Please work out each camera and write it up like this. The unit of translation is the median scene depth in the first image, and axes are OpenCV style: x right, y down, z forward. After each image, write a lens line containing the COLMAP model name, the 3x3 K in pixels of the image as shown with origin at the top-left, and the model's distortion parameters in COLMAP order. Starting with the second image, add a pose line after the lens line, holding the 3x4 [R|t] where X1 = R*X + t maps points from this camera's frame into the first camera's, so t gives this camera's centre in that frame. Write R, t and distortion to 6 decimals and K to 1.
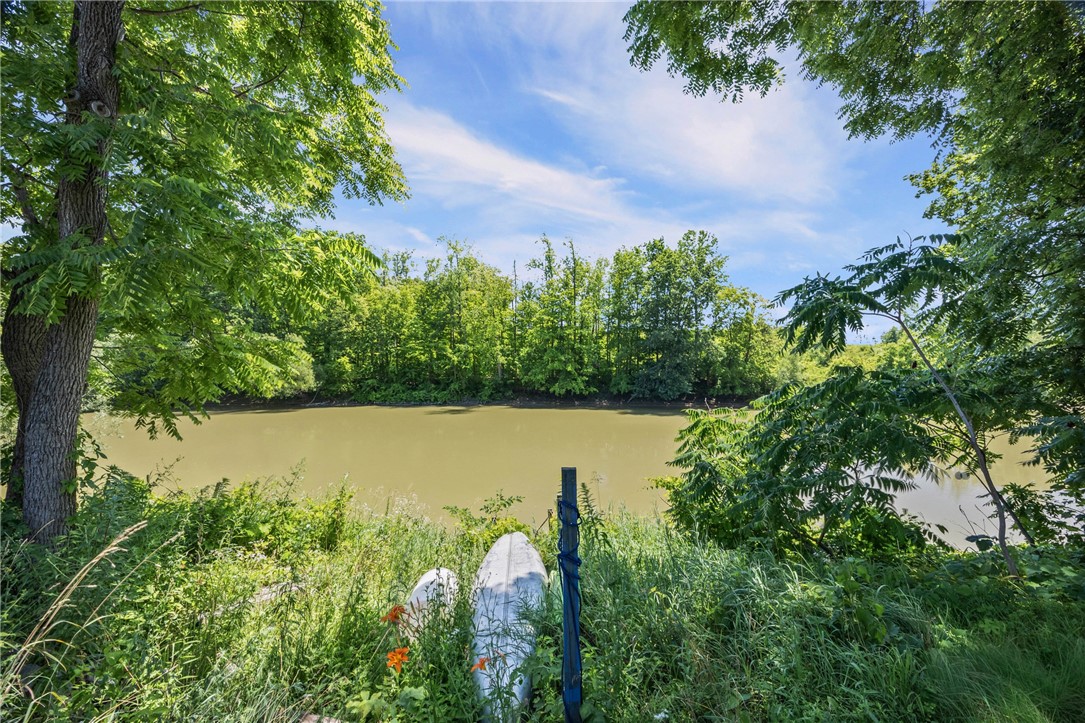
lens RADIAL K [[406.5, 0, 542.5], [0, 406.5, 361.5], [0, 0, 1]] dist [0.000695, -0.000010]
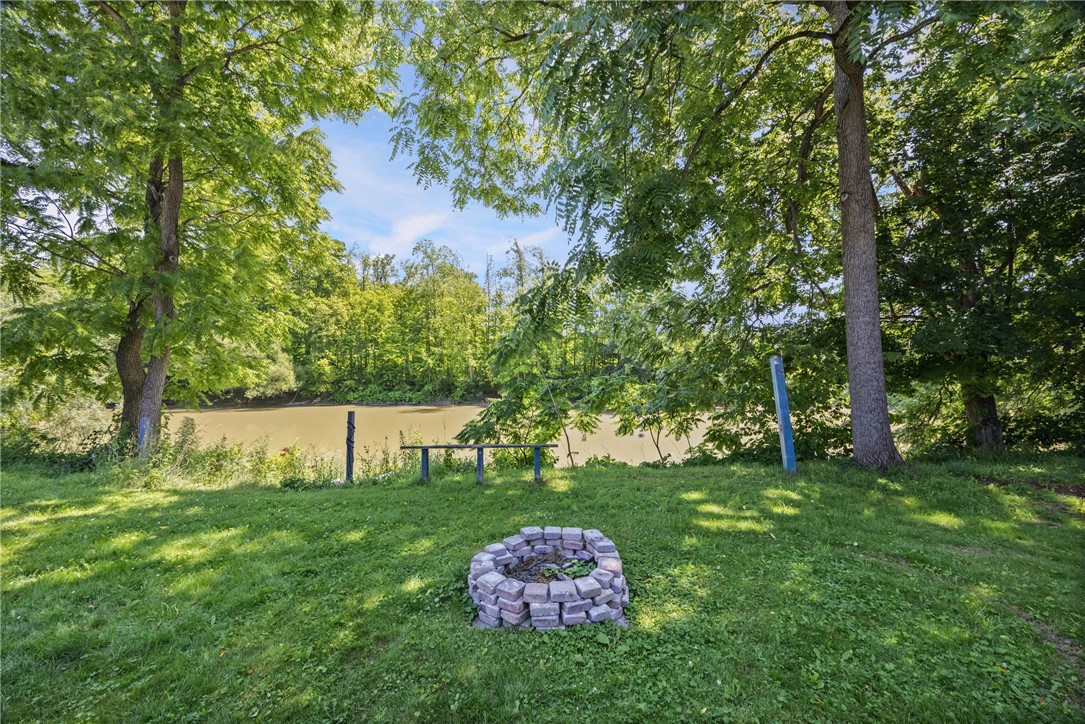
lens RADIAL K [[417.1, 0, 549.4], [0, 417.1, 364.3], [0, 0, 1]] dist [-0.003821, 0.000116]
pose [[0.999547, 0.006933, 0.029301, 0.066129], [-0.007020, 0.999971, 0.002868, -0.004679], [-0.029280, -0.003072, 0.999567, -0.097124]]
